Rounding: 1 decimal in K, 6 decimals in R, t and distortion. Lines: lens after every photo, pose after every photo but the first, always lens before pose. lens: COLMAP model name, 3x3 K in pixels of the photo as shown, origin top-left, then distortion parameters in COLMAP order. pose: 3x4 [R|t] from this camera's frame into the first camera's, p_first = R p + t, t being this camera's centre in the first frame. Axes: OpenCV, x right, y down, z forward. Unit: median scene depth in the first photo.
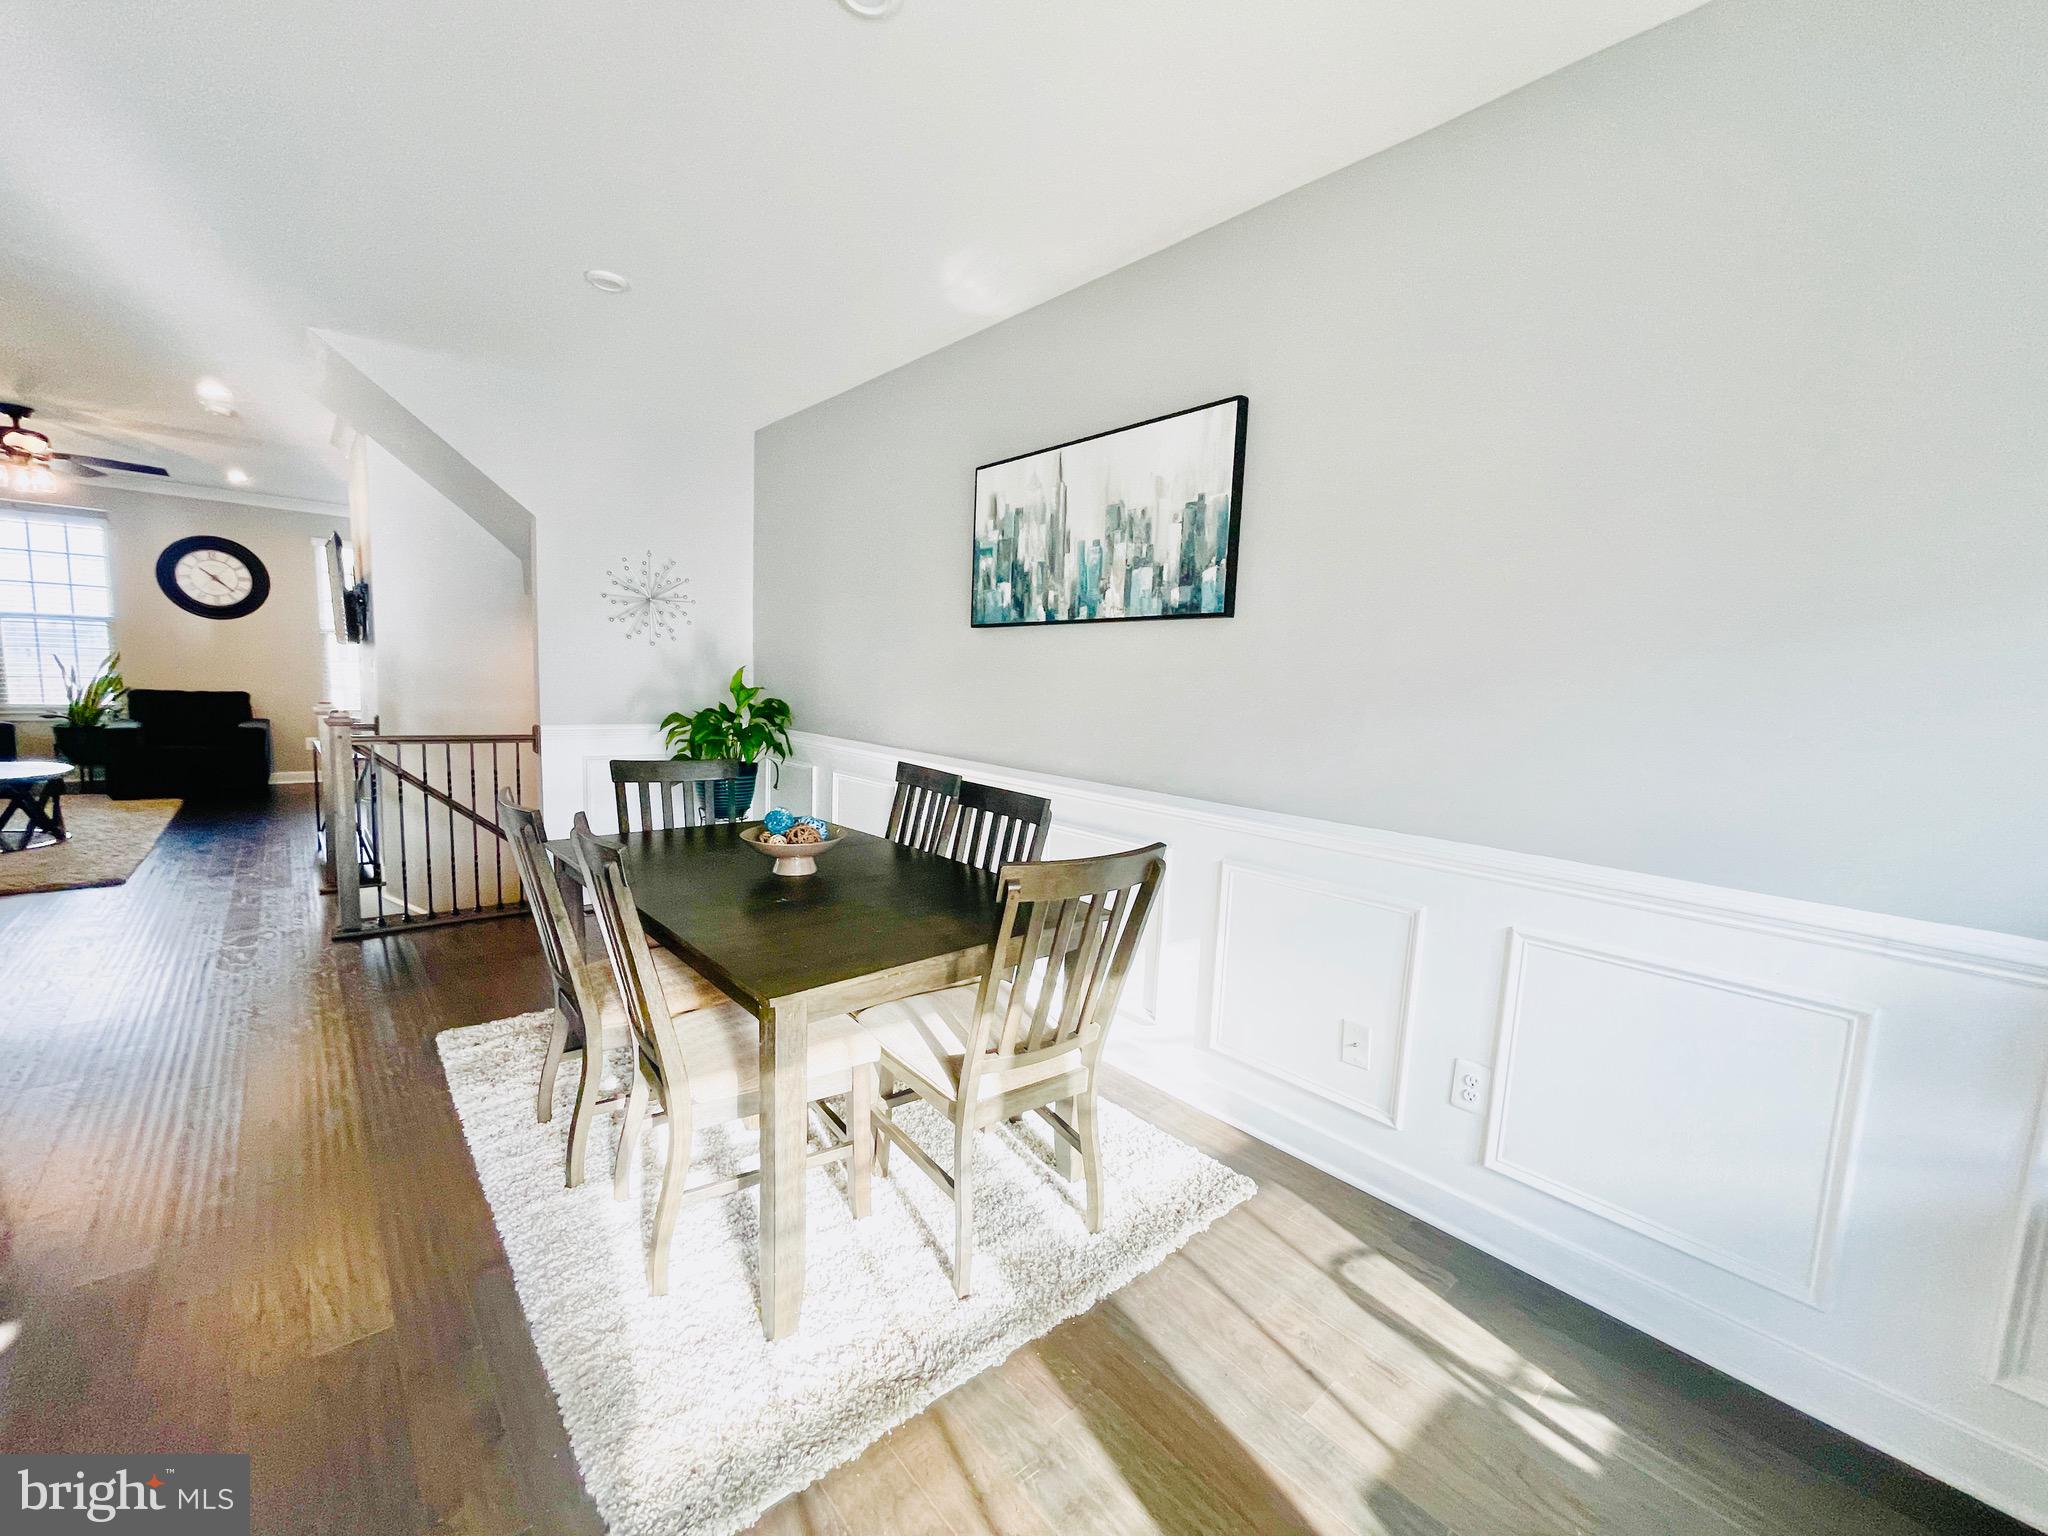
lens RADIAL K [[824.1, 0, 1014.9], [0, 824.1, 775.4], [0, 0, 1]] dist [-0.003939, 0.000557]
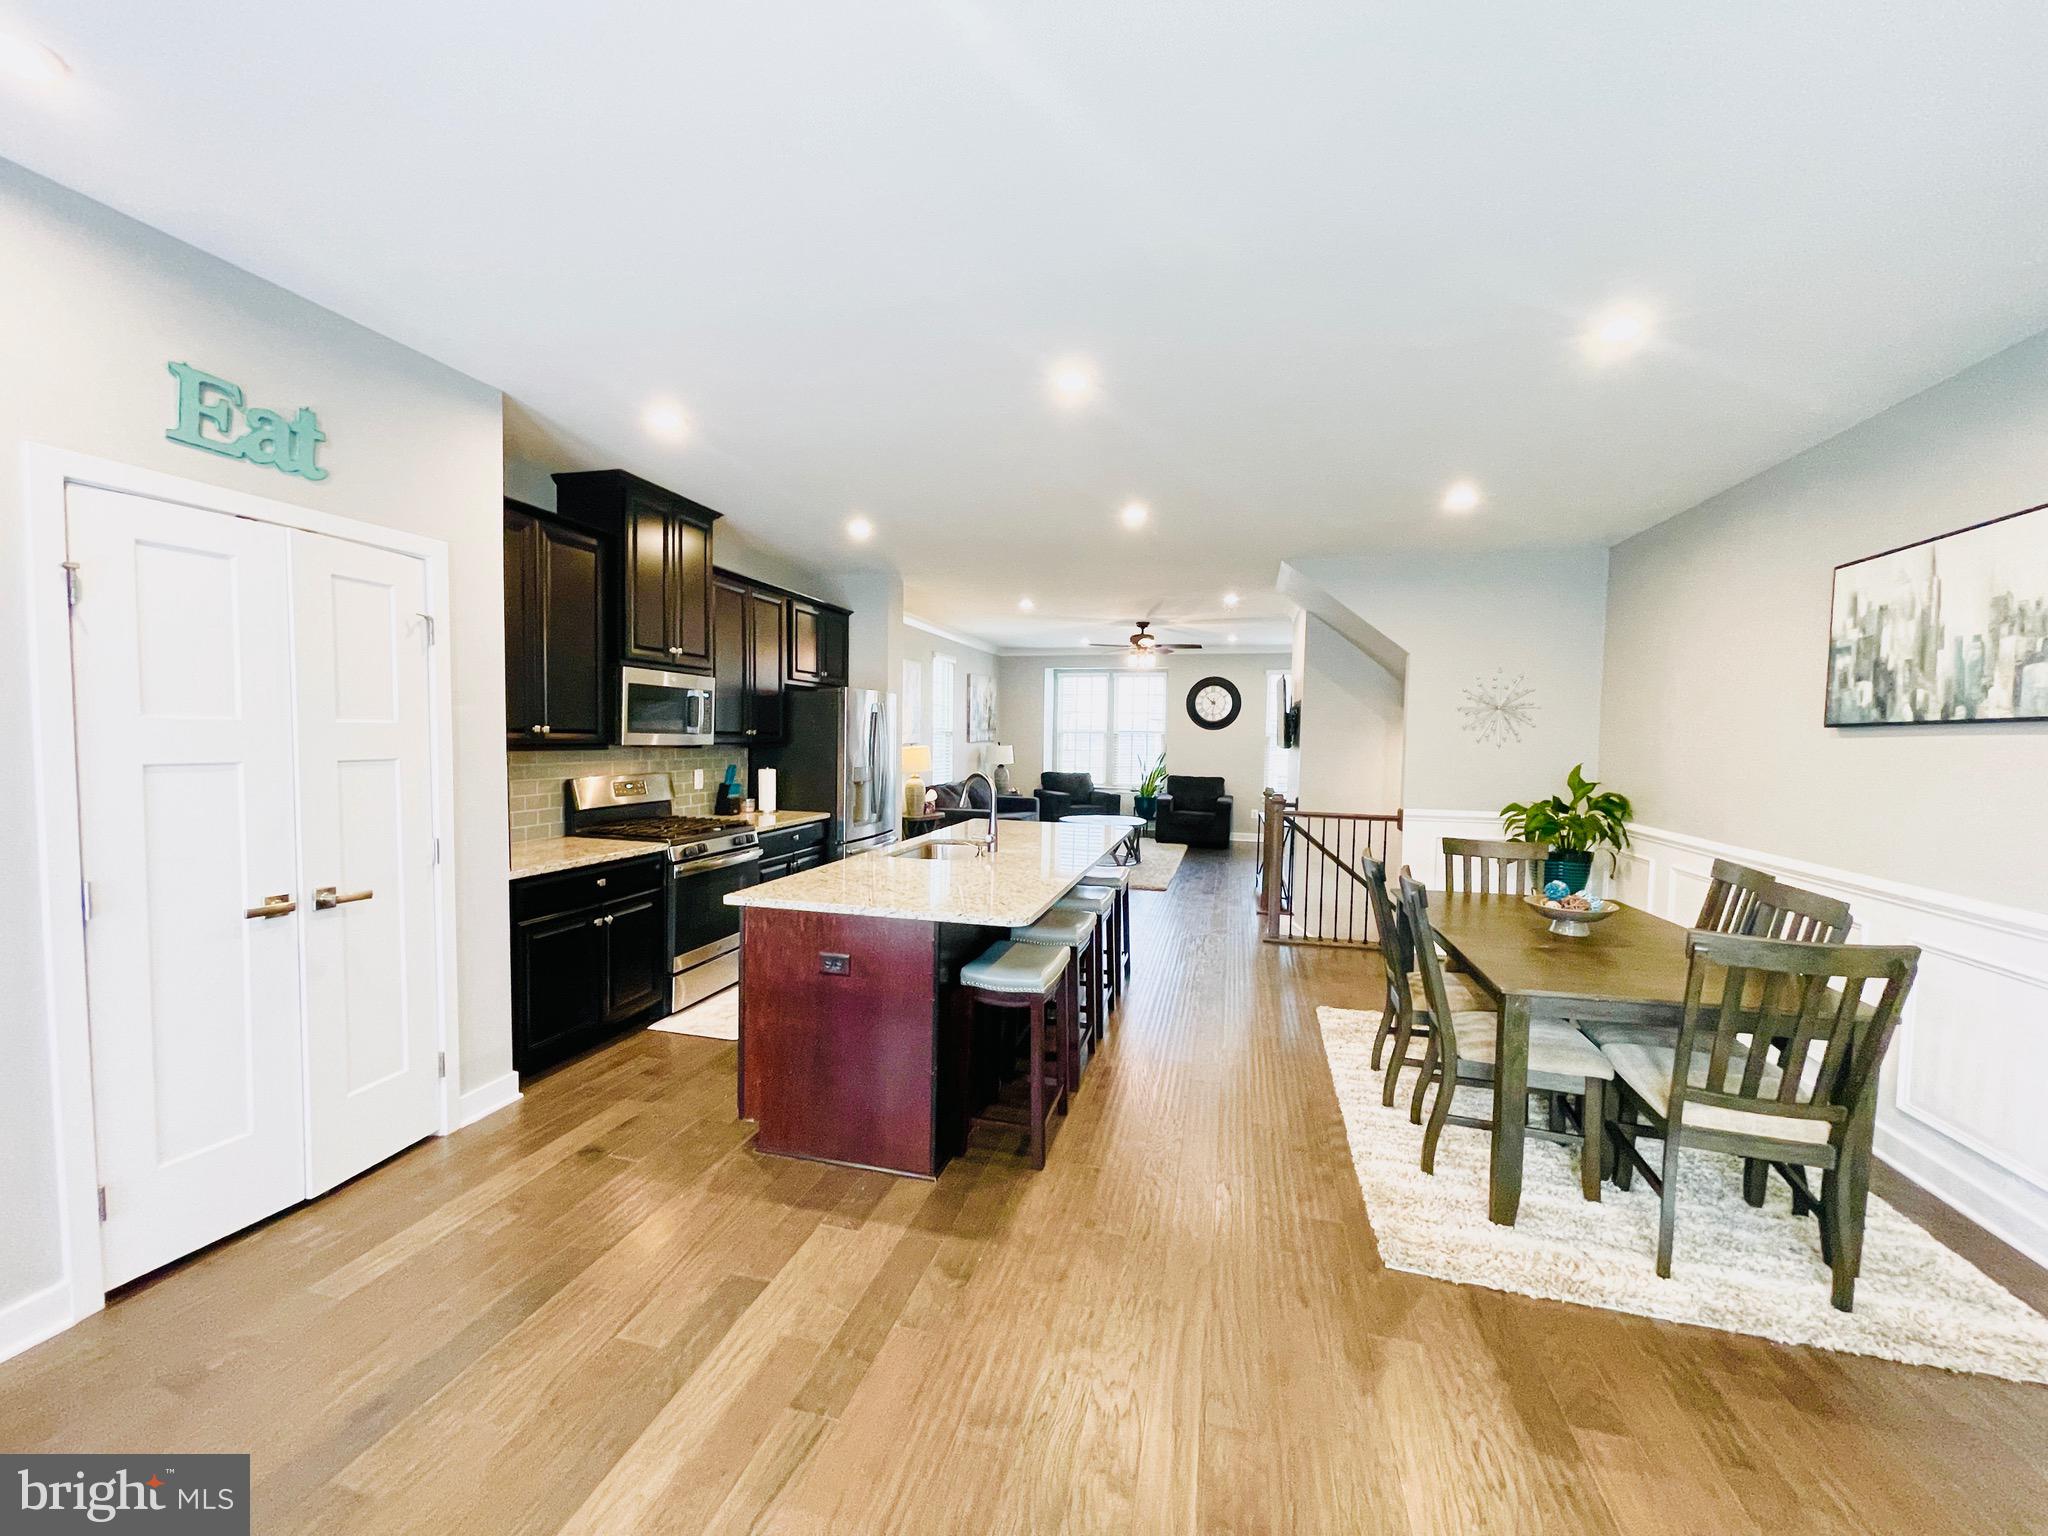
lens RADIAL K [[824.1, 0, 1012.7], [0, 824.1, 777.8], [0, 0, 1]] dist [-0.003939, 0.000557]
pose [[0.552153, 0.011061, -0.833669, 0.229742], [-0.092640, 0.994534, -0.048161, 0.013909], [0.828580, 0.103823, 0.550160, -0.320768]]
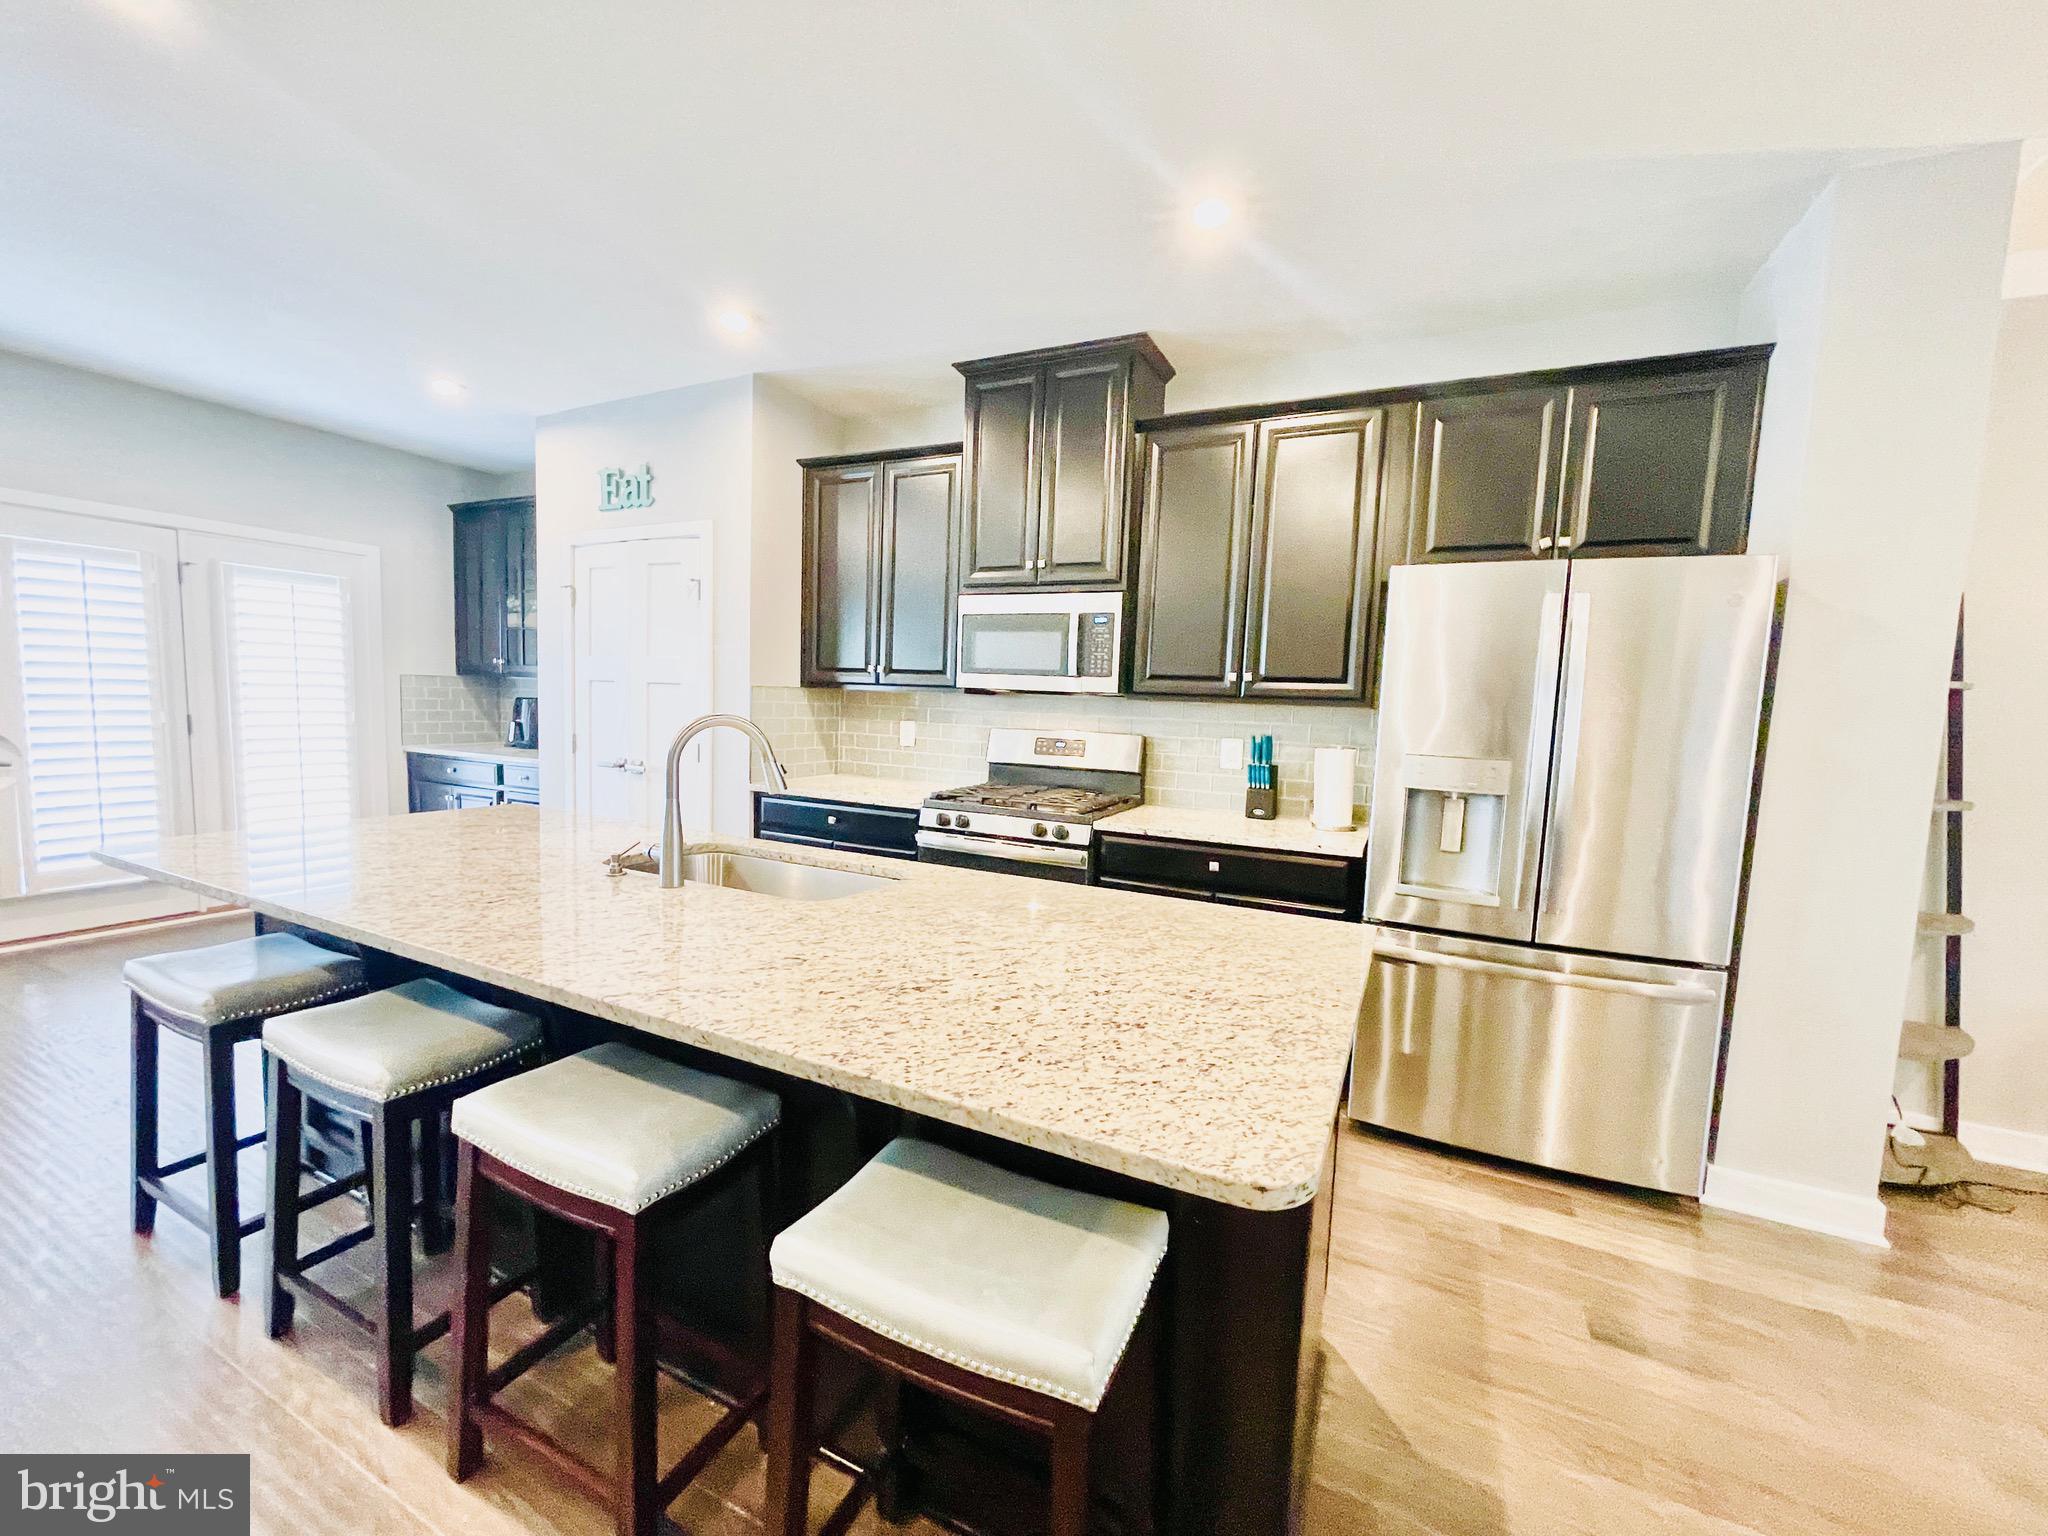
lens RADIAL K [[824.1, 0, 1013.1], [0, 824.1, 773.2], [0, 0, 1]] dist [-0.003939, 0.000557]
pose [[-0.923256, -0.044416, -0.381609, -0.796782], [-0.121527, 0.976054, 0.180416, -0.134403], [0.364458, 0.212946, -0.906545, 0.904282]]
